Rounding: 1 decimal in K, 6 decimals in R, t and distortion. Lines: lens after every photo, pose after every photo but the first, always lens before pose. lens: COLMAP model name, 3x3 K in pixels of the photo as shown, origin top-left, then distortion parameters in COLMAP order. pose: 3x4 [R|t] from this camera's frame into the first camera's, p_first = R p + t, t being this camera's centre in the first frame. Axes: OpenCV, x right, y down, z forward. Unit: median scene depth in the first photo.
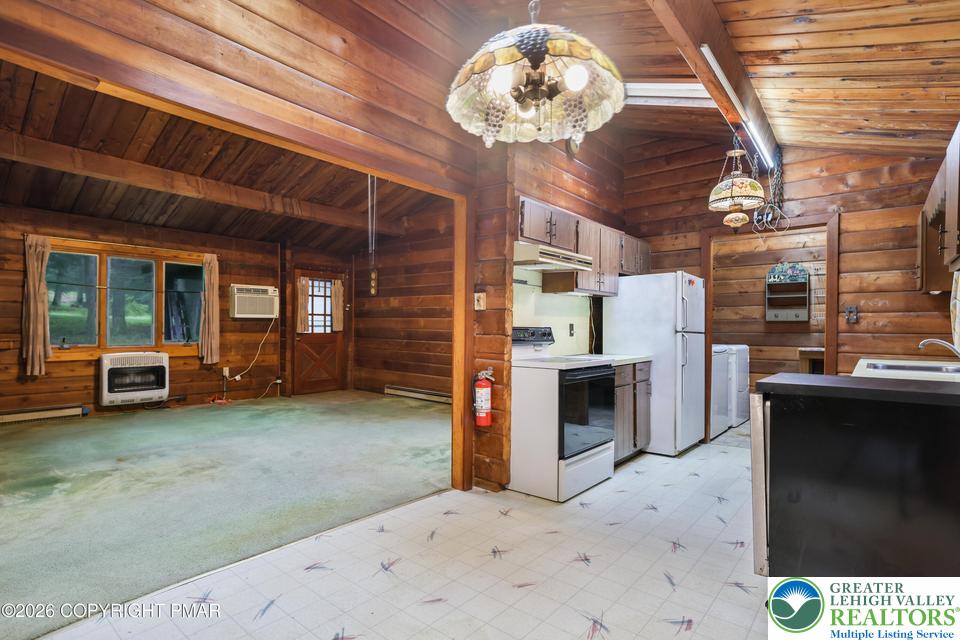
lens RADIAL K [[483.9, 0, 477.4], [0, 483.9, 328.6], [0, 0, 1]] dist [-0.030595, 0.020086]
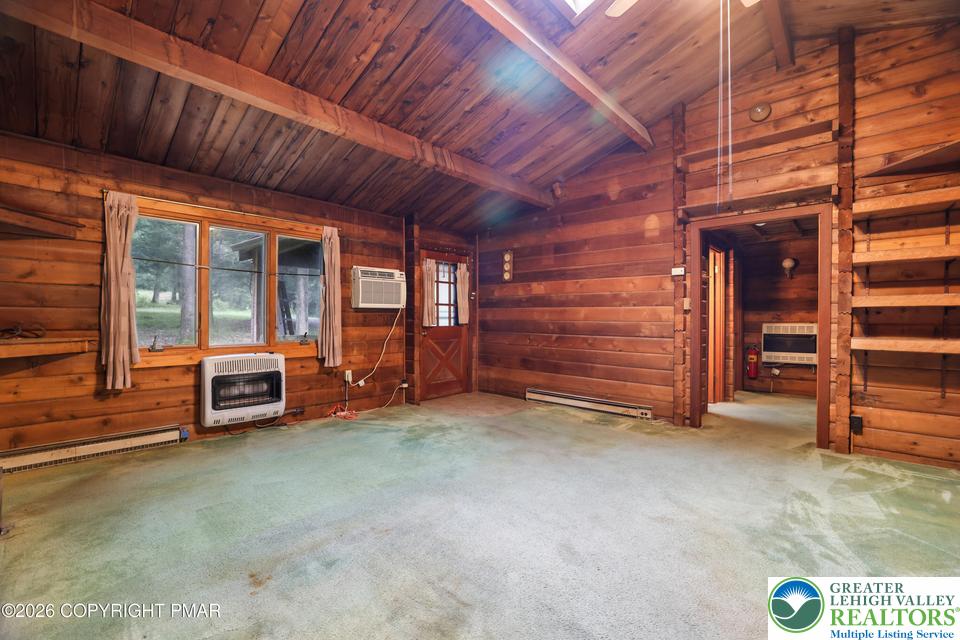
lens RADIAL K [[409.9, 0, 470.6], [0, 409.9, 321.1], [0, 0, 1]] dist [-0.037035, 0.011133]
pose [[0.998311, -0.005974, -0.057790, -0.387704], [0.006044, 0.999981, 0.001026, -0.000265], [0.057783, -0.001374, 0.998328, 0.461571]]
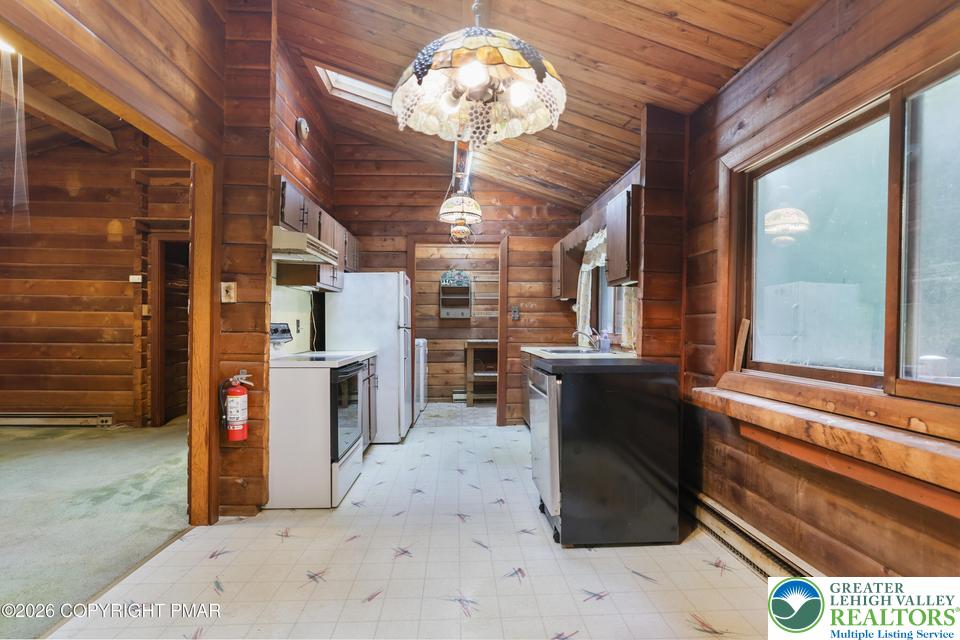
lens RADIAL K [[483.9, 0, 479.5], [0, 483.9, 325.1], [0, 0, 1]] dist [-0.030595, 0.020086]
pose [[0.735559, -0.002851, 0.677455, -0.161830], [0.002641, 0.999996, 0.001341, 0.000289], [-0.677456, 0.000803, 0.735563, 0.068564]]
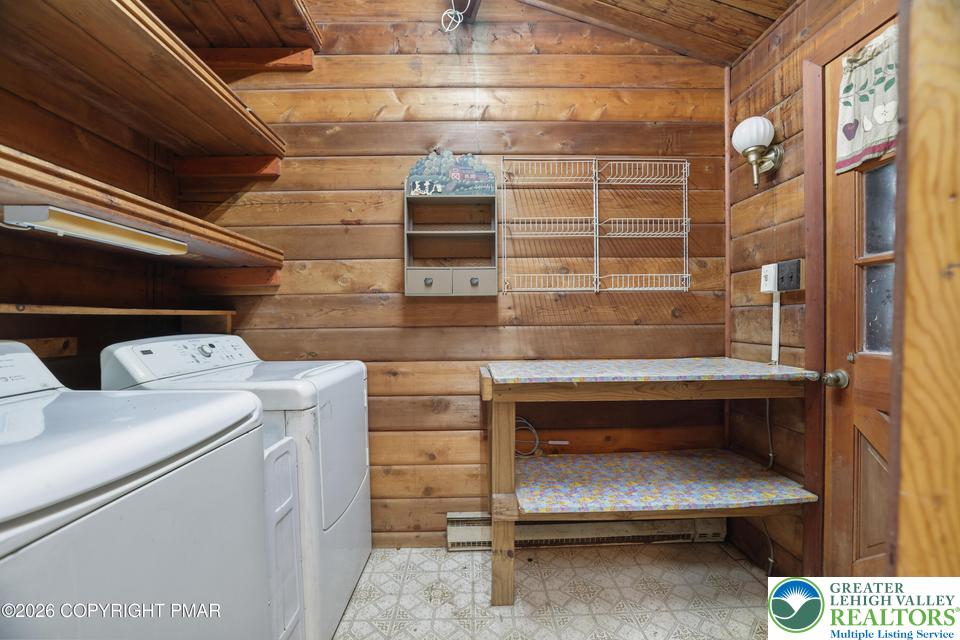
lens RADIAL K [[409.9, 0, 481.1], [0, 409.9, 318.6], [0, 0, 1]] dist [-0.037035, 0.011133]
pose [[0.748147, -0.011767, 0.663428, 0.517346], [0.012153, 0.999918, 0.004031, 0.001138], [-0.663421, 0.005047, 0.748229, 0.859765]]
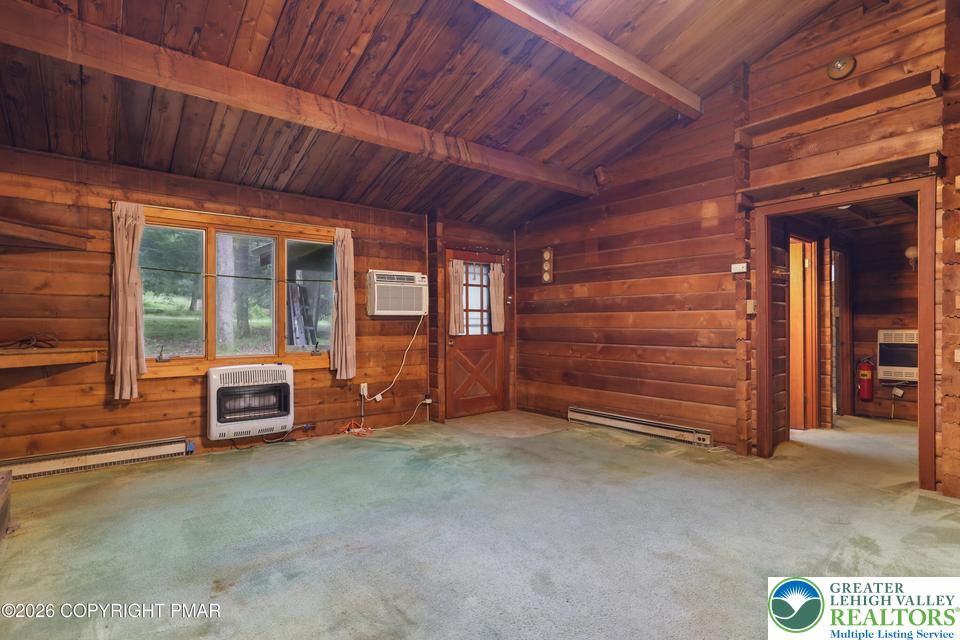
lens RADIAL K [[483.9, 0, 475.4], [0, 483.9, 326.2], [0, 0, 1]] dist [-0.030595, 0.020086]
pose [[0.980364, -0.012374, -0.196808, -0.290027], [0.011458, 0.999918, -0.005791, -0.000250], [0.196864, 0.003423, 0.980425, 0.428888]]
